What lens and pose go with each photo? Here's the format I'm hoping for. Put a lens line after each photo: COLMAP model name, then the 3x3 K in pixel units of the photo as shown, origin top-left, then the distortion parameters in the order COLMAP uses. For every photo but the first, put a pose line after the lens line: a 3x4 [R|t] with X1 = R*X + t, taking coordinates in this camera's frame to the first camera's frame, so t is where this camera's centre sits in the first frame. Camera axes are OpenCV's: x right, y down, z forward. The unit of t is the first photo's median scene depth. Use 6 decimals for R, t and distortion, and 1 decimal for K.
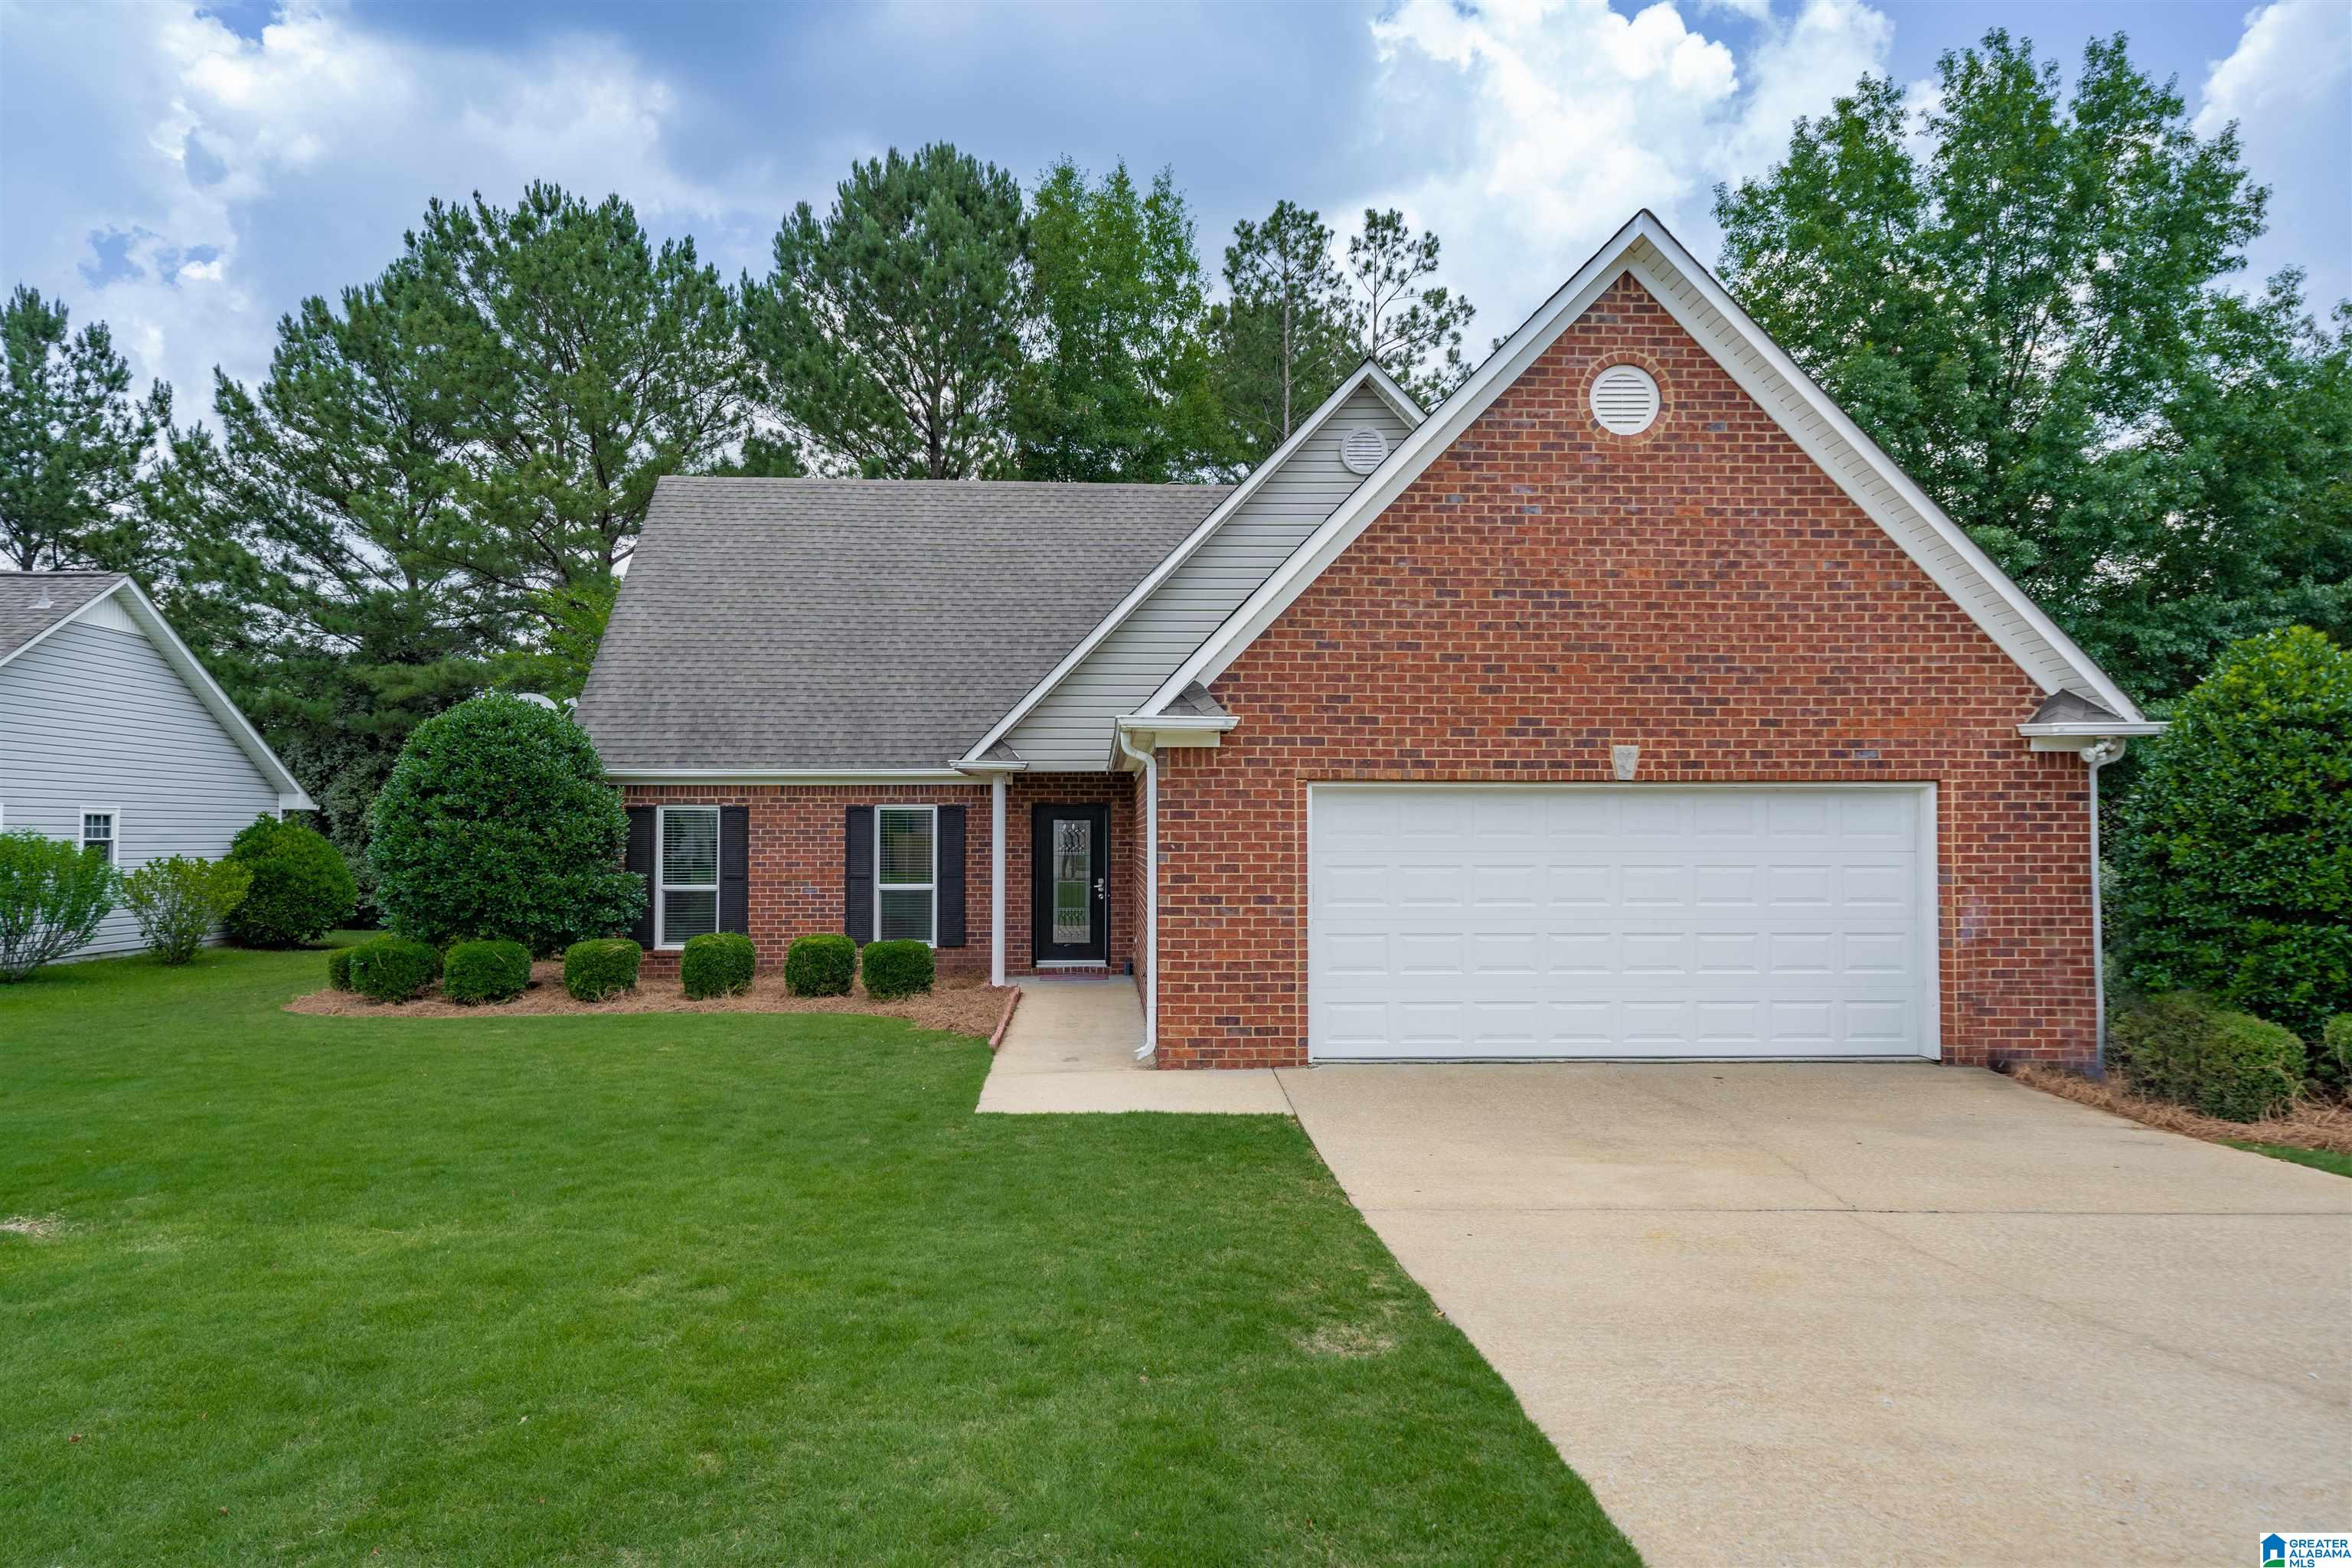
lens RADIAL K [[1539.1, 0, 1170.3], [0, 1539.1, 769.5], [0, 0, 1]] dist [0.004016, 0.000643]
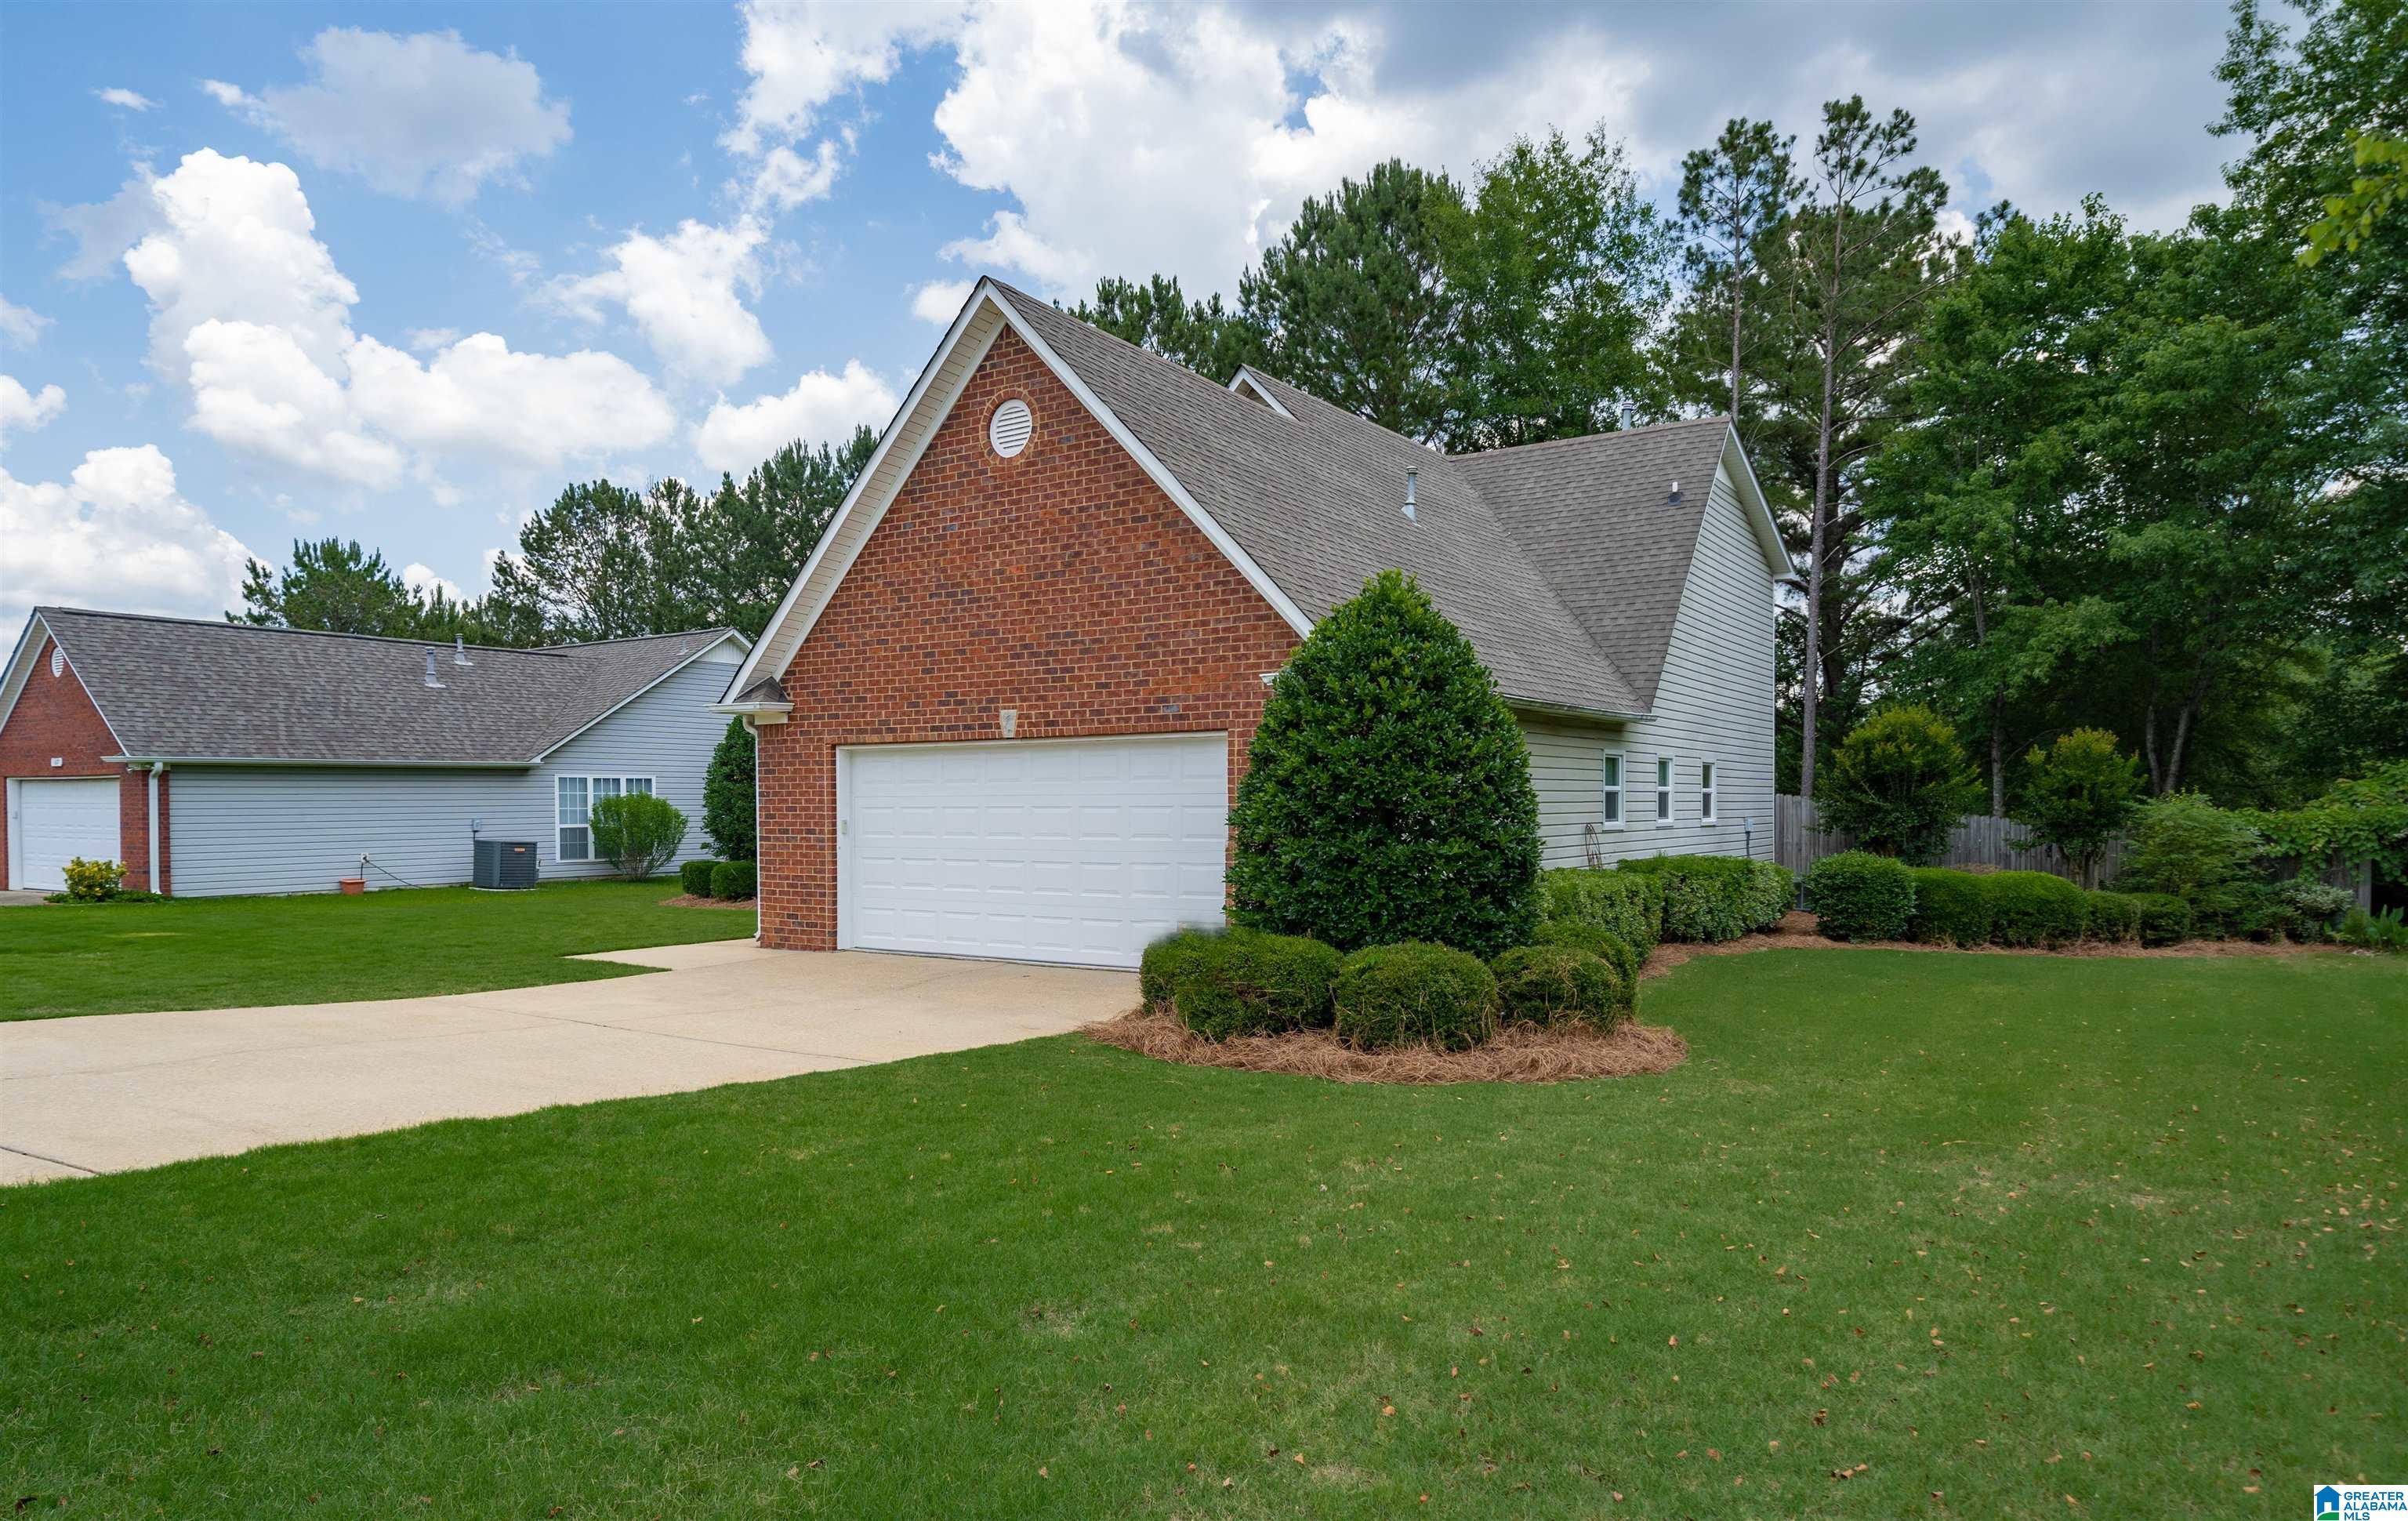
lens RADIAL K [[1493.5, 0, 1204.0], [0, 1493.5, 782.8], [0, 0, 1]] dist [0.003268, 0.000964]
pose [[0.808970, -0.011450, -0.587738, 1.128431], [0.035850, 0.998910, 0.029884, 0.012779], [0.586755, -0.045246, 0.808499, 0.114106]]
